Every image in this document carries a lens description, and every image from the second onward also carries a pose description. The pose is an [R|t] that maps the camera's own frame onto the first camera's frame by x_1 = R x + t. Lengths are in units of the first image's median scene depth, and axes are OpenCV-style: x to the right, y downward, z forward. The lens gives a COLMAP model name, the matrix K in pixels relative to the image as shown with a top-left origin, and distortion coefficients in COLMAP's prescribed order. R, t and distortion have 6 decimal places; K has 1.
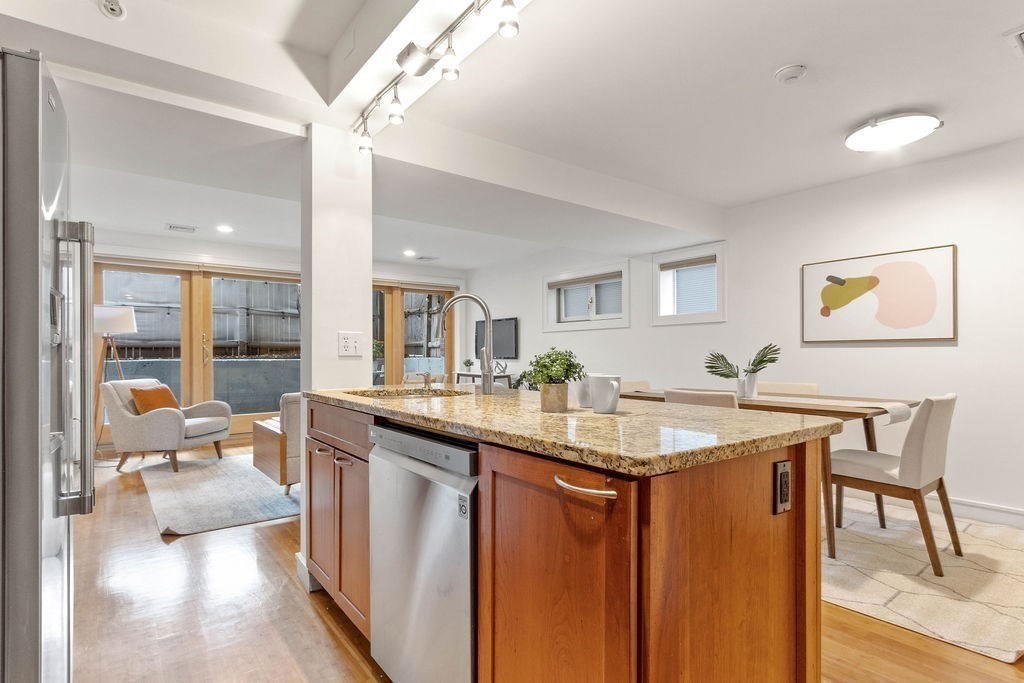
lens RADIAL K [[504.1, 0, 508.5], [0, 504.1, 348.7], [0, 0, 1]] dist [-0.002776, -0.000817]
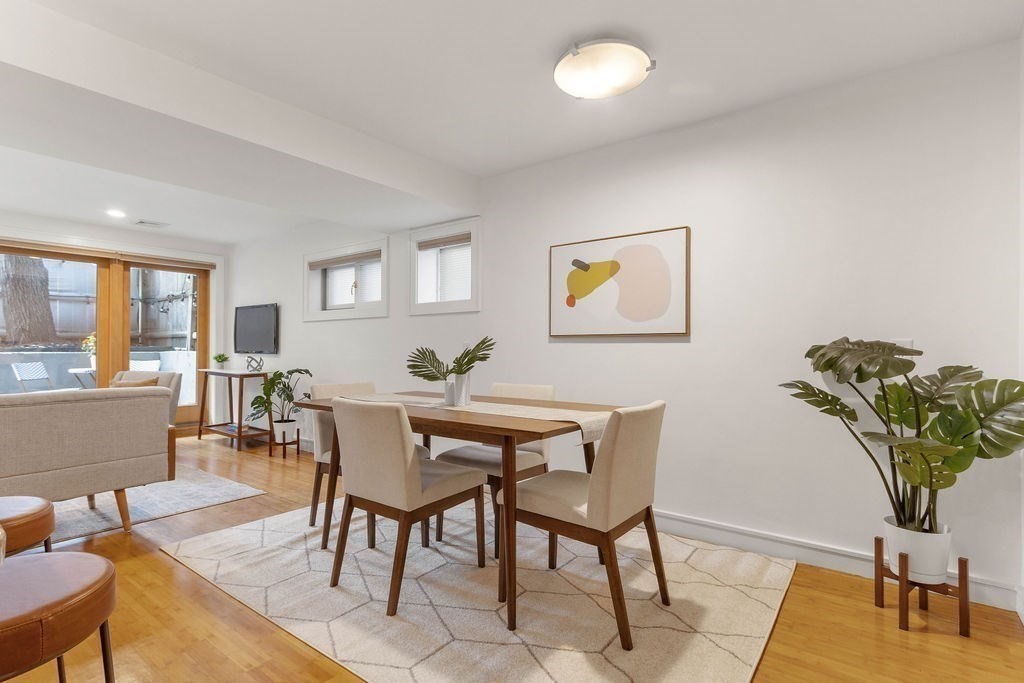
lens RADIAL K [[494.4, 0, 512.0], [0, 494.4, 341.5], [0, 0, 1]] dist [0.001676, -0.000008]
pose [[0.964254, 0.010780, 0.264760, 0.296303], [-0.009940, 0.999940, -0.004512, 0.000589], [-0.264793, 0.001720, 0.964304, 0.202026]]
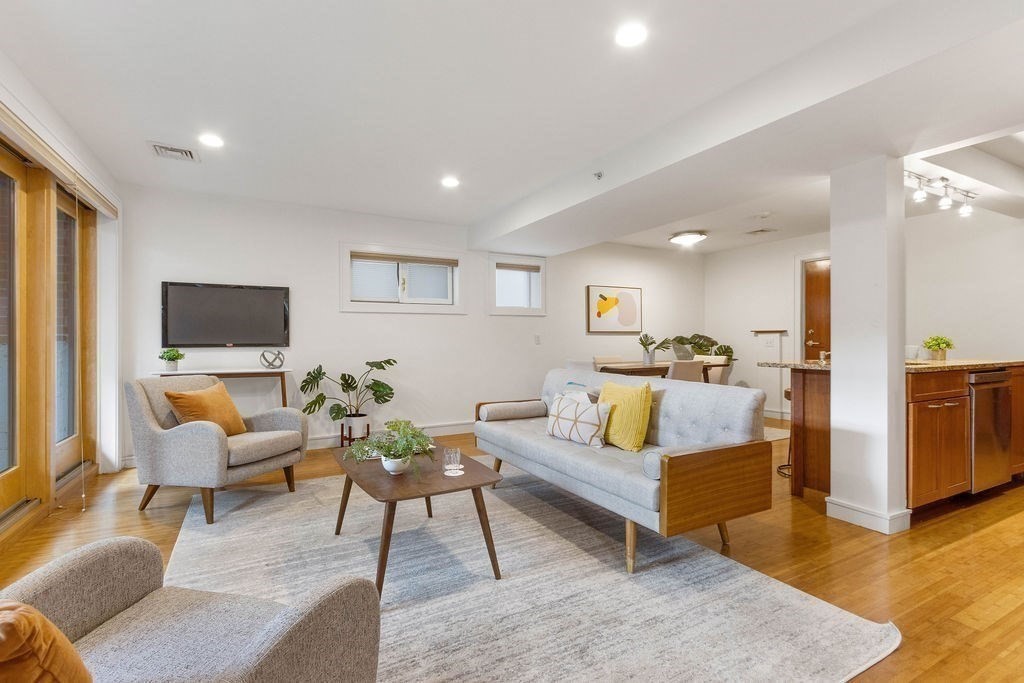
lens RADIAL K [[465.3, 0, 488.2], [0, 465.3, 341.2], [0, 0, 1]] dist [-0.001283, -0.000190]
pose [[0.190835, 0.007598, 0.981593, -0.964603], [-0.001714, 0.999971, -0.007407, 0.029125], [-0.981621, -0.000269, 0.190843, 1.022529]]
